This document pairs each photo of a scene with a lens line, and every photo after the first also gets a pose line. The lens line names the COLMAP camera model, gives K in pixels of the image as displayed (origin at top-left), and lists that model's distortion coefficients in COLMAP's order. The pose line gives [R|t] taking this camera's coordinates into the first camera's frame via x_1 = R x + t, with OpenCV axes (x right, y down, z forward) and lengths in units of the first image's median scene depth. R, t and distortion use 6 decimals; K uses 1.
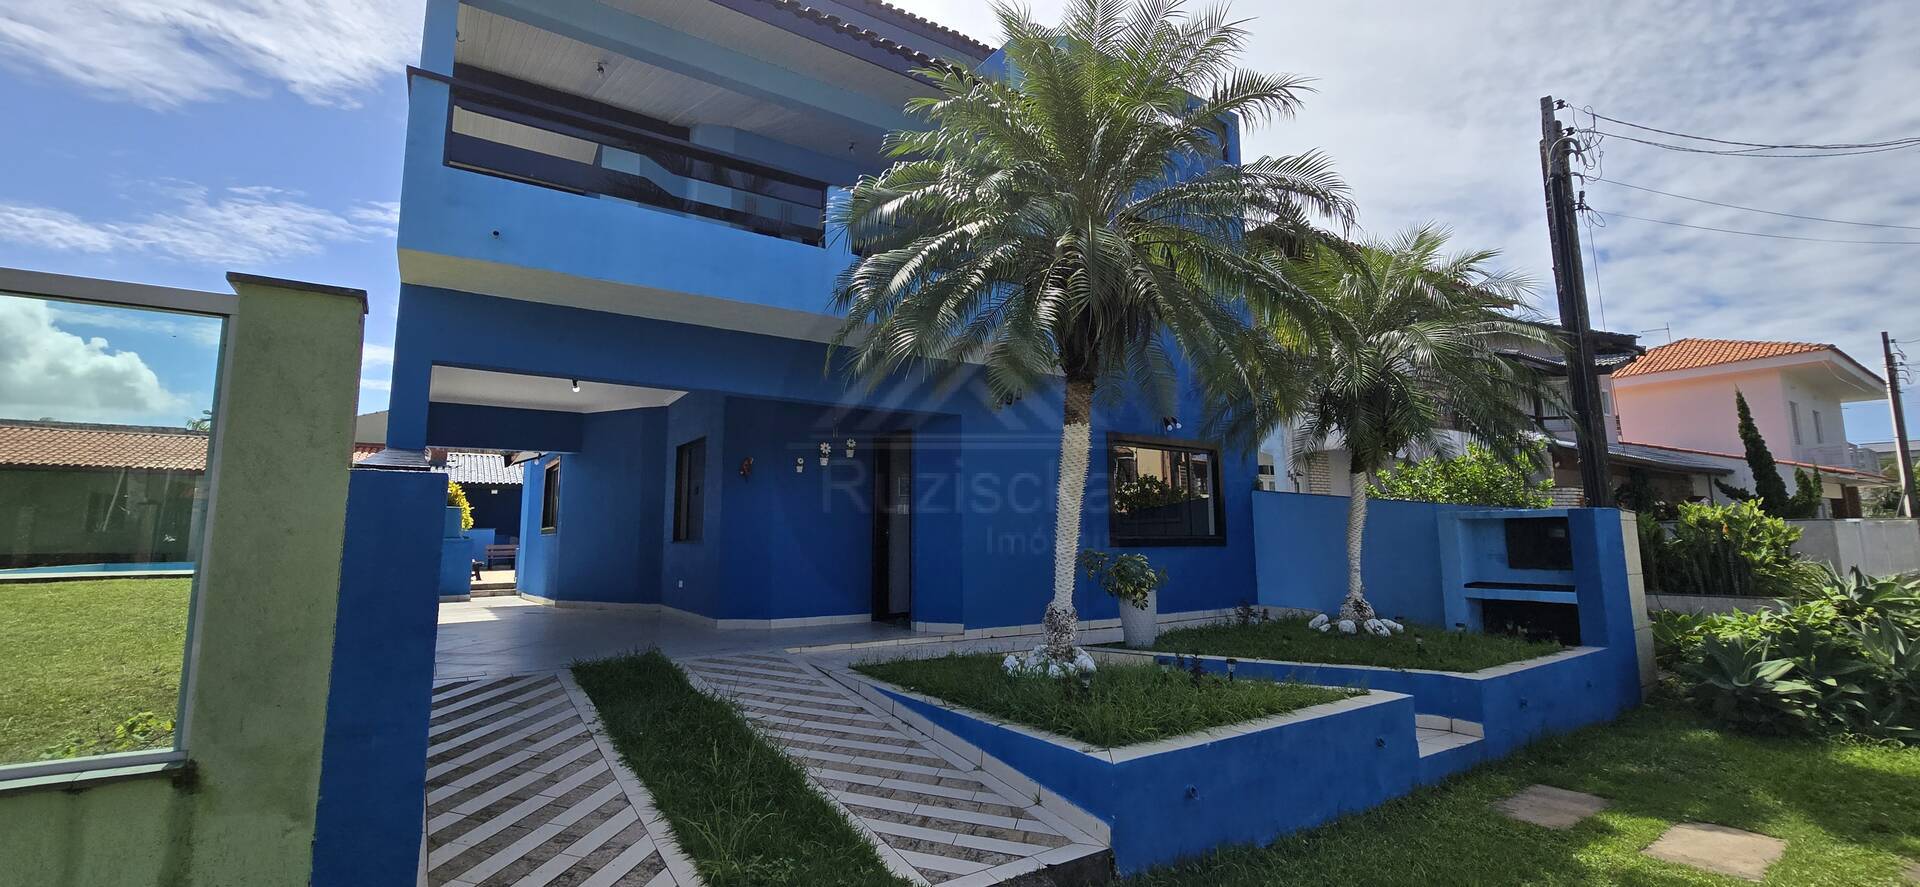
lens RADIAL K [[788.7, 0, 952.5], [0, 788.7, 442.0], [0, 0, 1]] dist [0.000680, 0.000760]
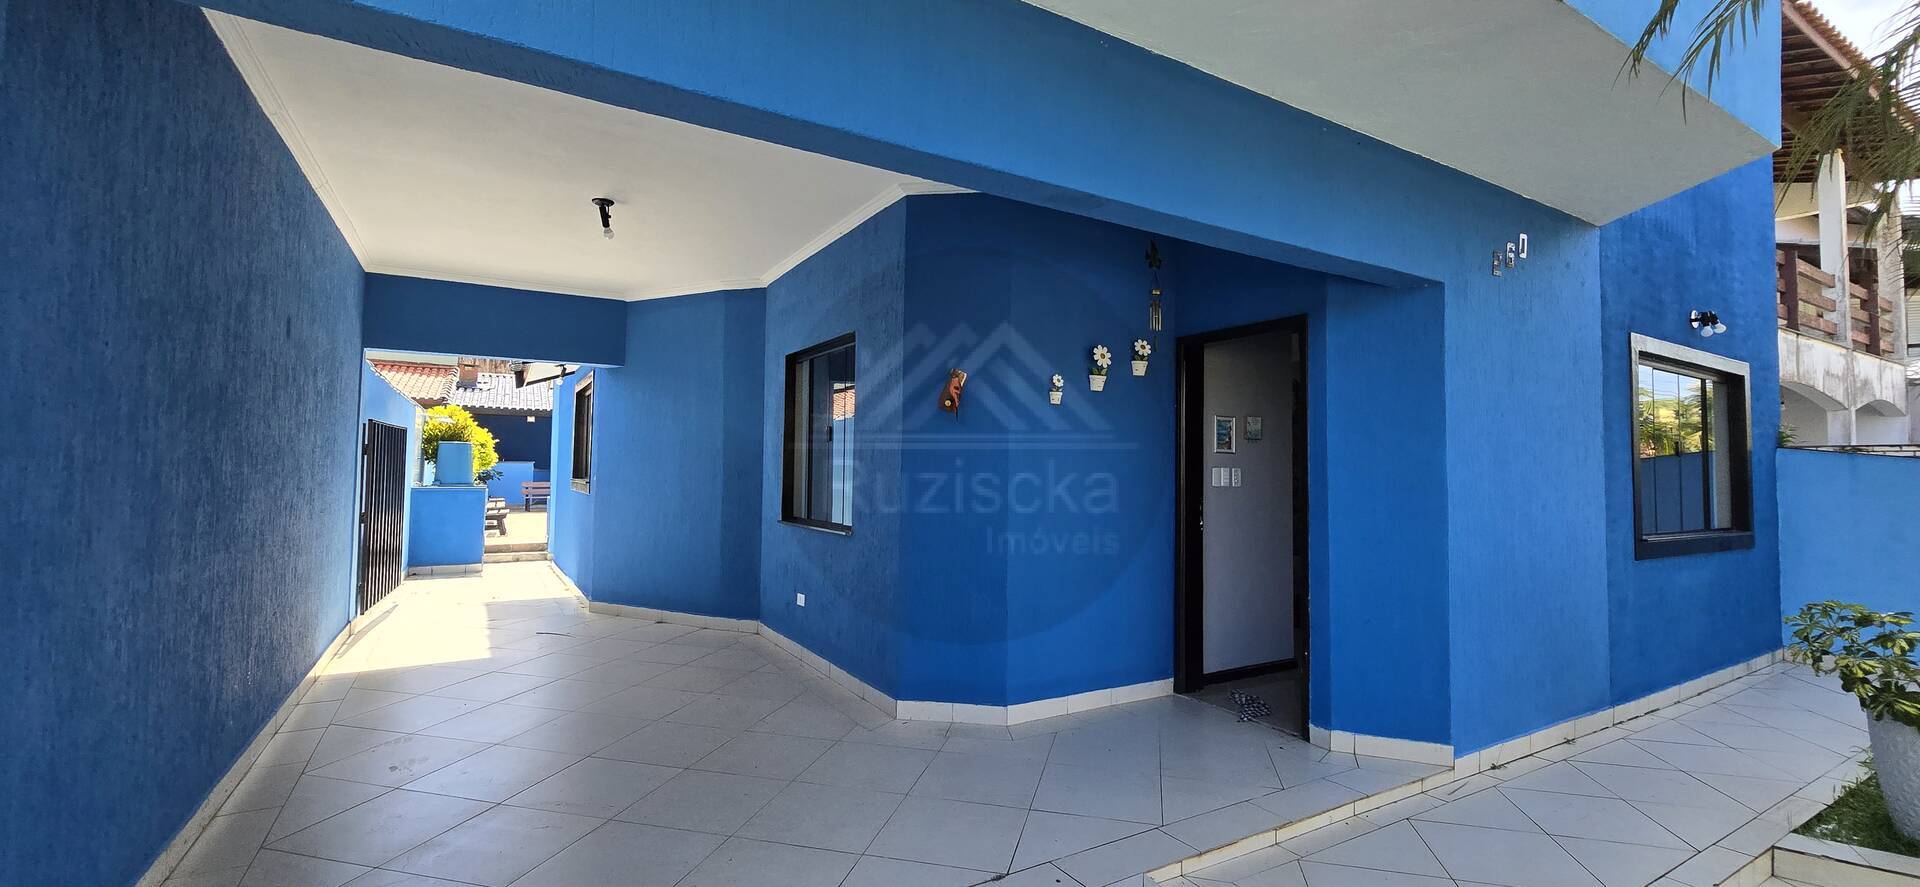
lens RADIAL K [[788.7, 0, 954.2], [0, 788.7, 446.4], [0, 0, 1]] dist [0.000680, 0.000760]
pose [[0.998469, 0.020104, -0.051528, -0.163711], [-0.015298, 0.995641, 0.092006, 0.014446], [0.053153, -0.091077, 0.994424, 0.358632]]
